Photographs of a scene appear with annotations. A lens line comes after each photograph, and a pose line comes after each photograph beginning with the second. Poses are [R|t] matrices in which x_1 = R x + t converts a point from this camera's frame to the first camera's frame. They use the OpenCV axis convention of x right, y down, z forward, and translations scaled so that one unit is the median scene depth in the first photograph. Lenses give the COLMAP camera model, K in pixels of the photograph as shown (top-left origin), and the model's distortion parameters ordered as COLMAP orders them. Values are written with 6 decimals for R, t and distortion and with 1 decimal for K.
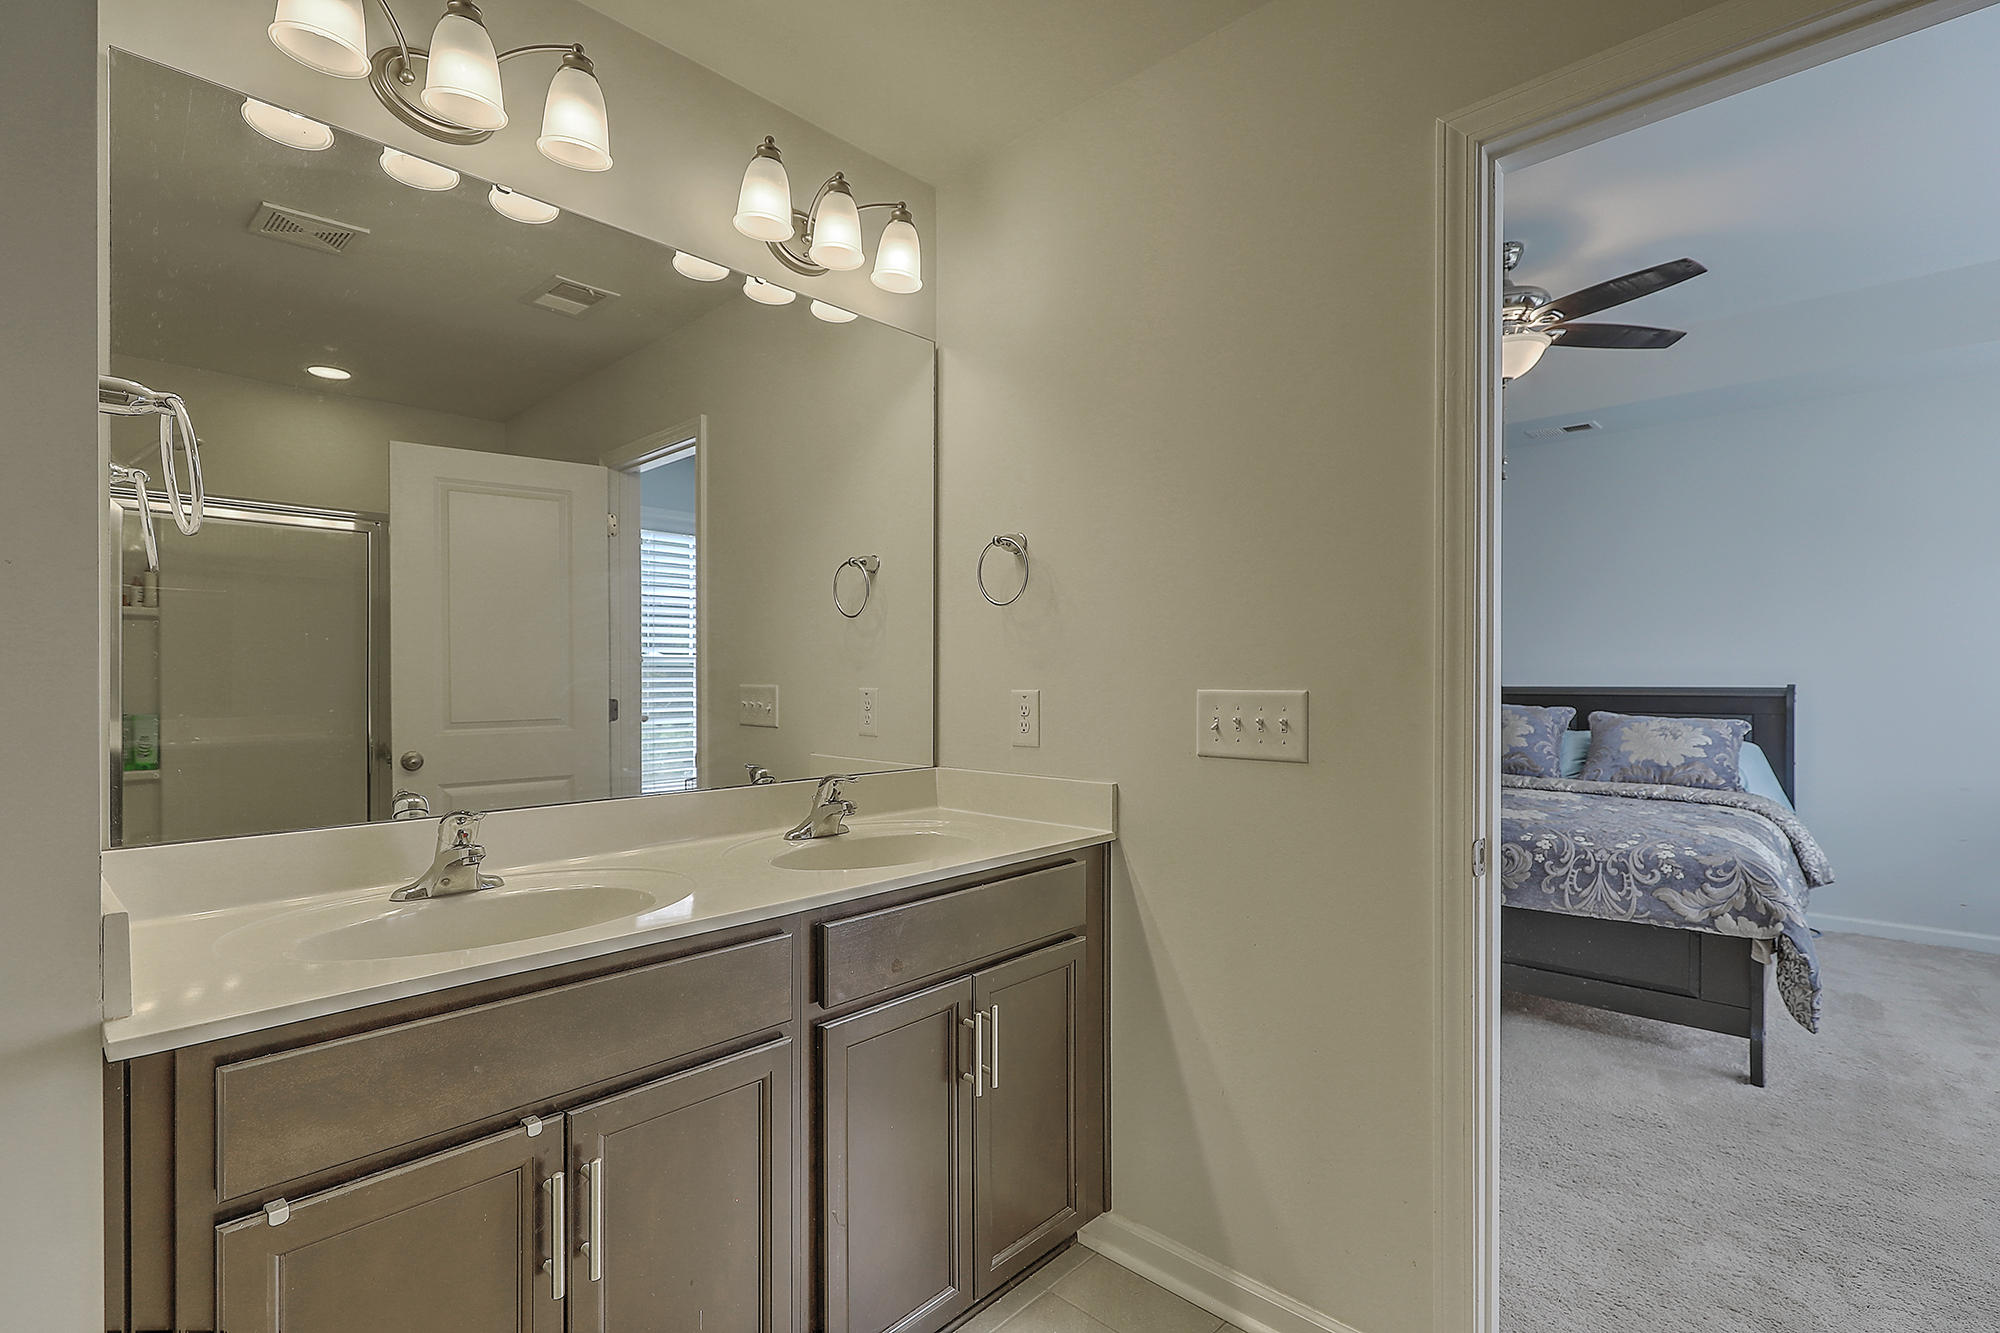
lens RADIAL K [[899.8, 0, 999.3], [0, 899.8, 684.5], [0, 0, 1]] dist [-0.001049, -0.000333]
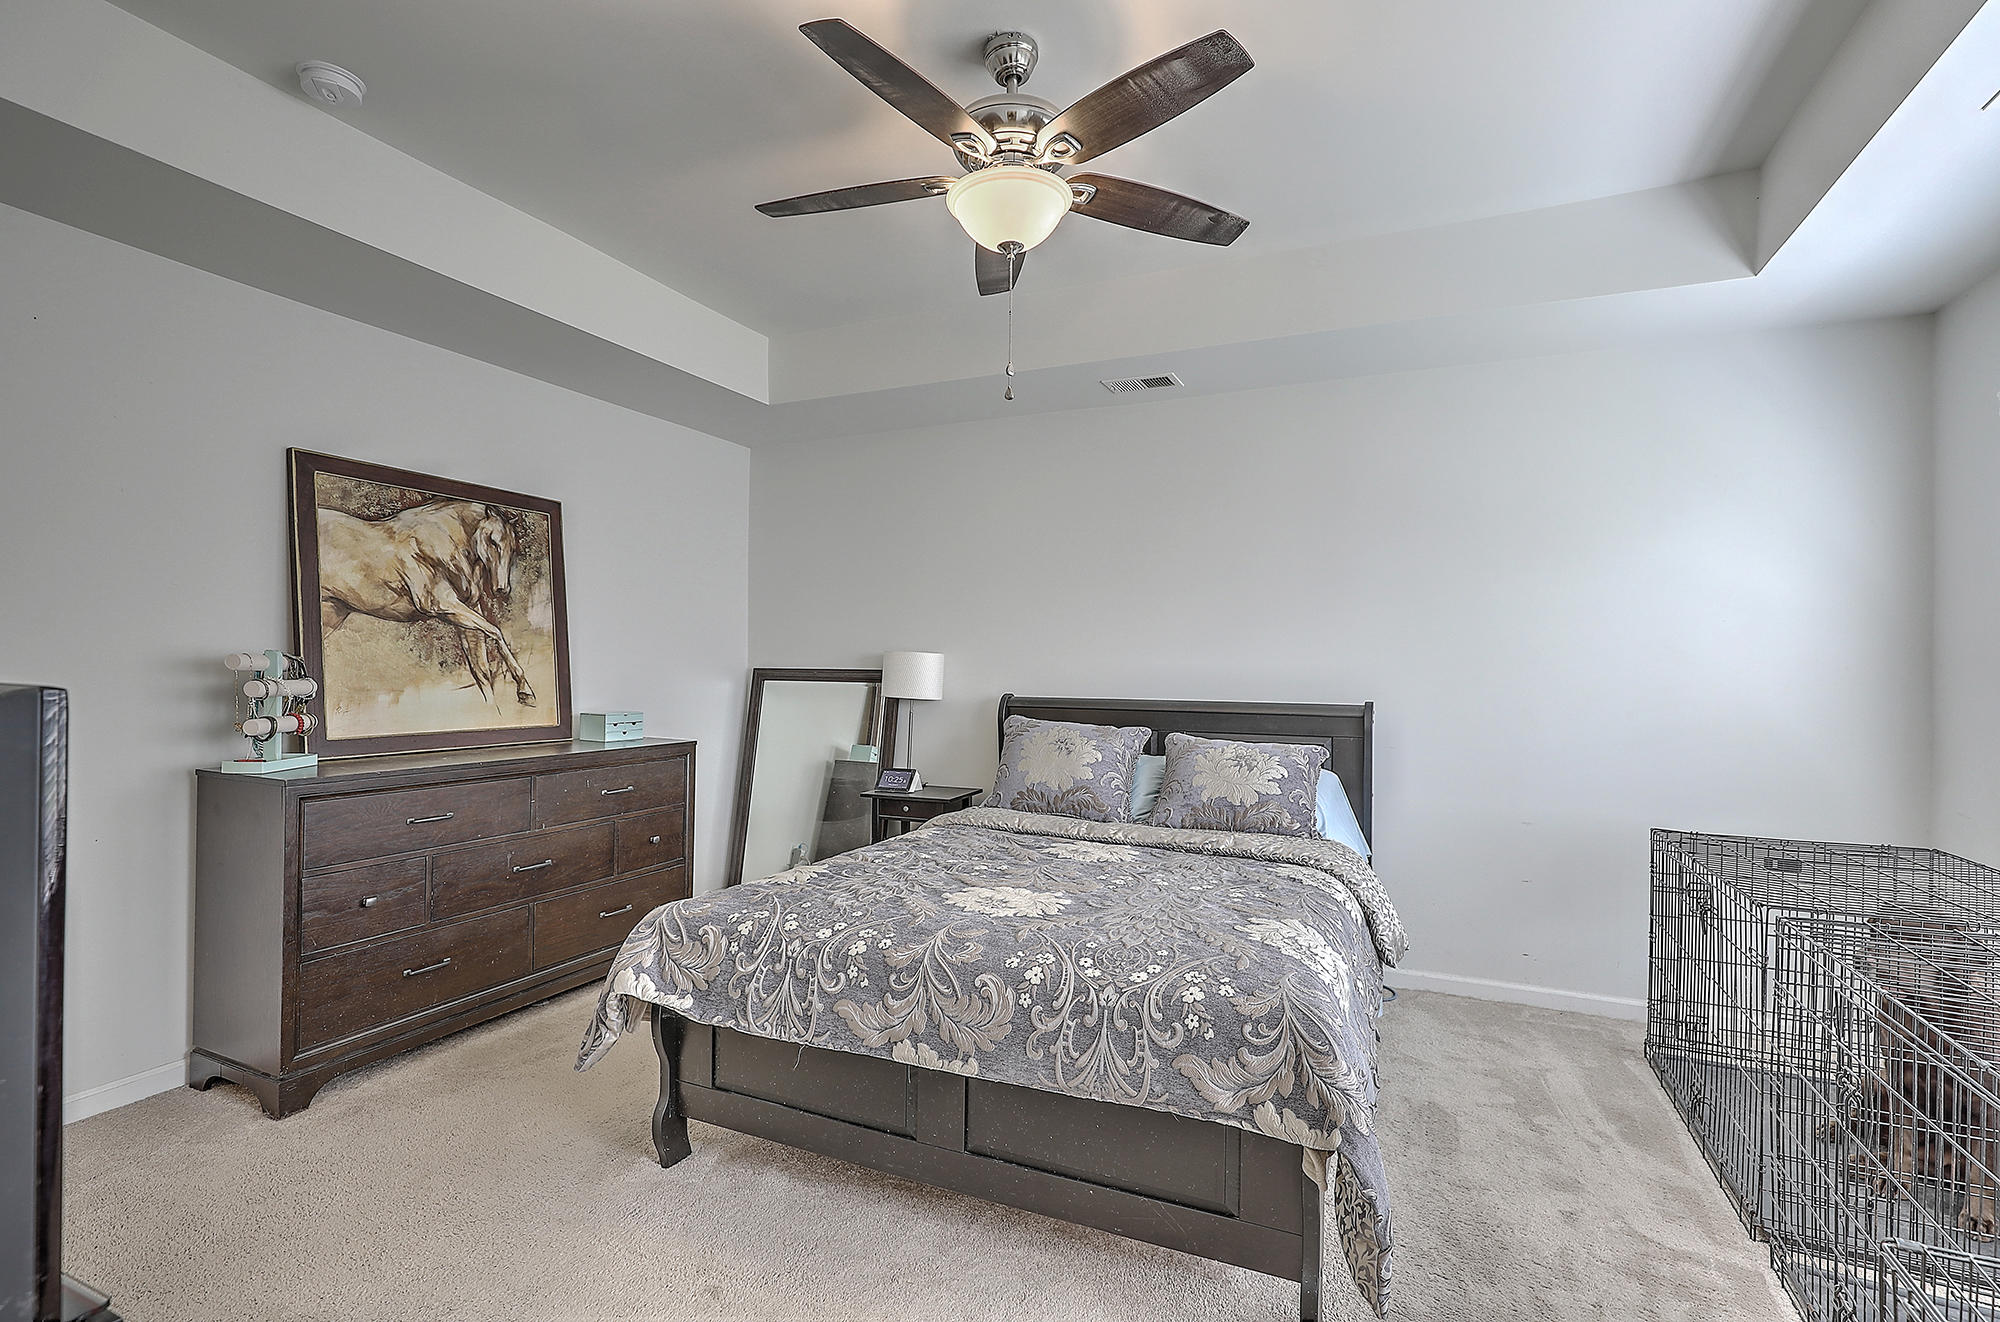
lens RADIAL K [[899.8, 0, 1012.7], [0, 899.8, 665.0], [0, 0, 1]] dist [-0.001049, -0.000333]
pose [[0.944179, 0.014639, 0.329109, 0.412880], [-0.011145, 0.999860, -0.012501, -0.030181], [-0.329246, 0.008135, 0.944209, 0.448949]]
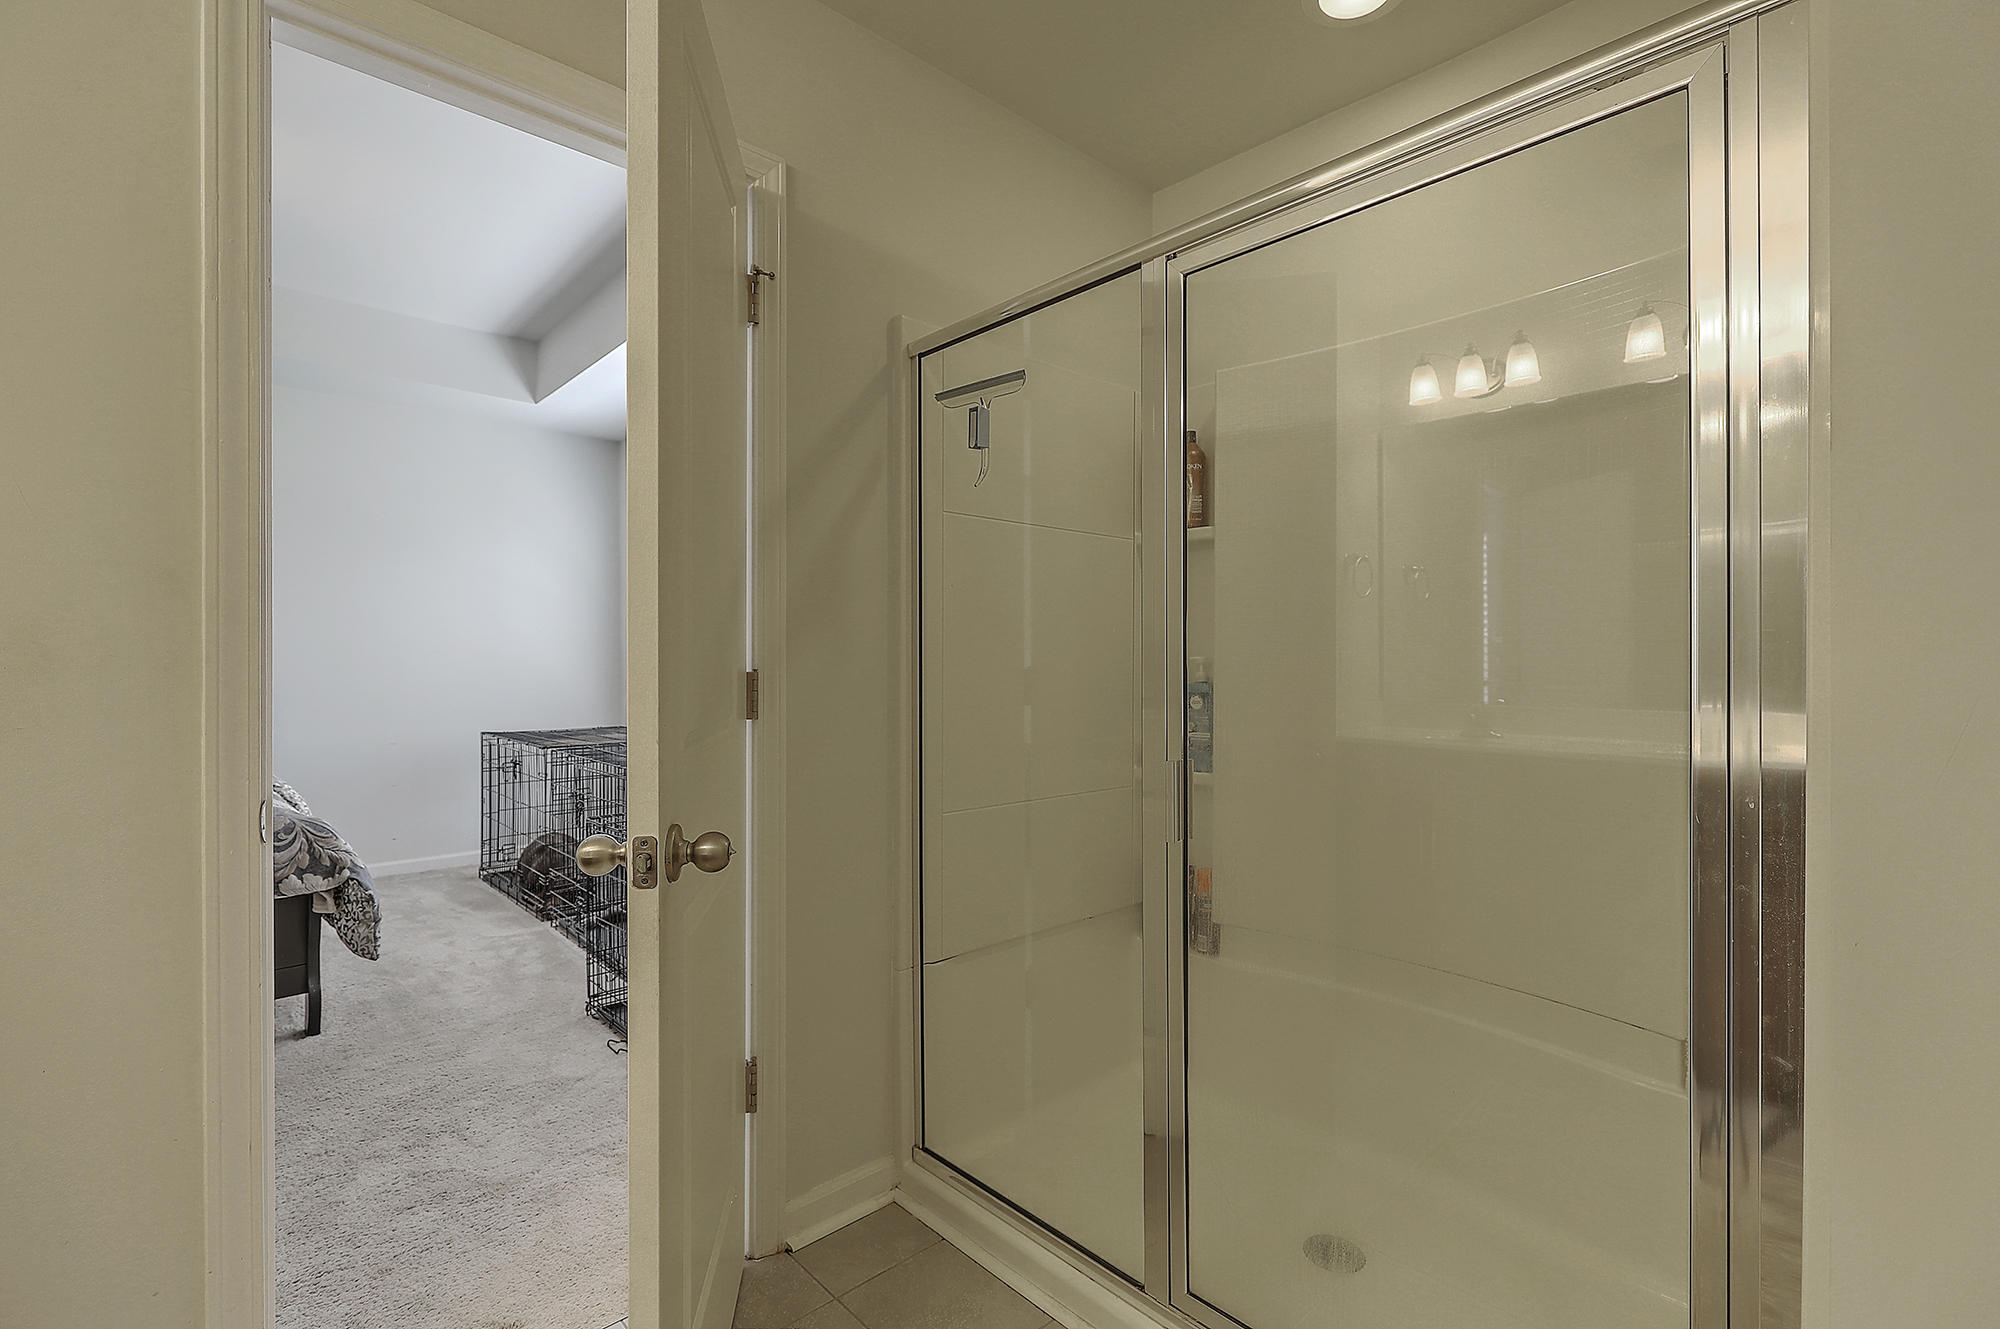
lens RADIAL K [[899.8, 0, 1019.9], [0, 899.8, 671.9], [0, 0, 1]] dist [-0.001049, -0.000333]
pose [[0.042855, -0.002621, 0.999078, -0.152869], [0.007843, 0.999967, 0.002287, 0.029359], [-0.999051, 0.007737, 0.042874, 0.130116]]
